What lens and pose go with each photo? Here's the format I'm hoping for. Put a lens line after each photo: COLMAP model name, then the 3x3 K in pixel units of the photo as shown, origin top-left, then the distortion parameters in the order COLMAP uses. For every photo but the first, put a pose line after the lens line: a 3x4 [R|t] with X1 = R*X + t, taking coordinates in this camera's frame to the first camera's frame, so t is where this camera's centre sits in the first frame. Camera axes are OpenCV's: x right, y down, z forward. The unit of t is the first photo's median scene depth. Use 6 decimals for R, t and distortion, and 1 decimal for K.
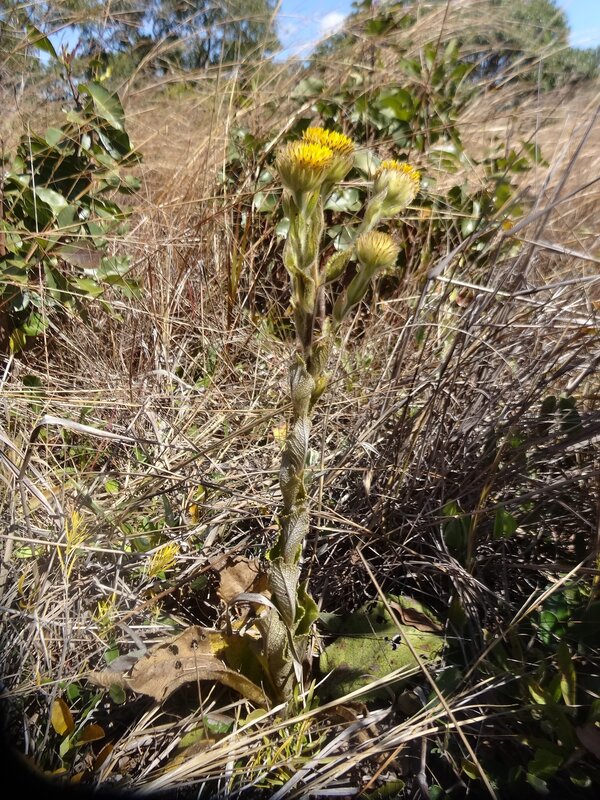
lens RADIAL K [[593.2, 0, 300.9], [0, 593.2, 398.0], [0, 0, 1]] dist [-0.015655, 0.000196]
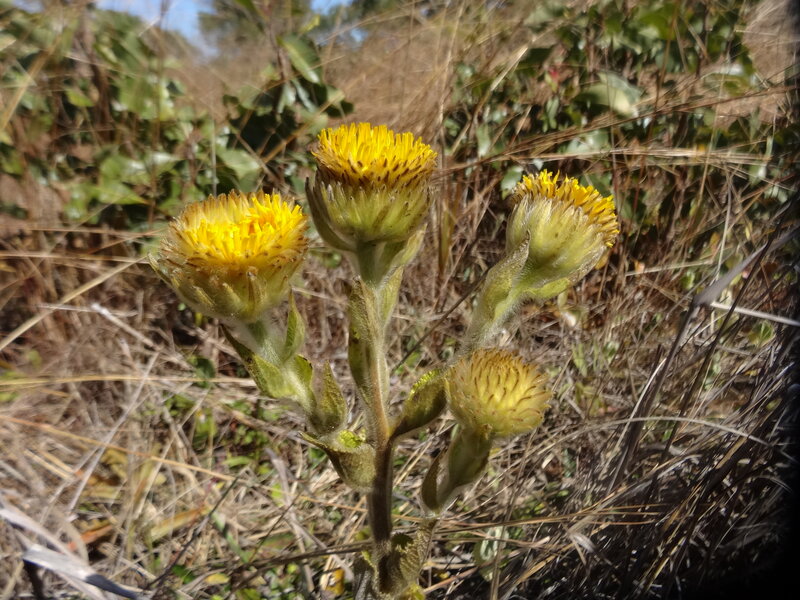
lens RADIAL K [[593.2, 0, 400.4], [0, 593.2, 302.8], [0, 0, 1]] dist [-0.015655, 0.000196]
pose [[0.963314, 0.022905, -0.267396, 0.043664], [-0.033065, 0.998890, -0.033557, -0.075583], [0.266331, 0.041167, 0.963002, 0.148456]]
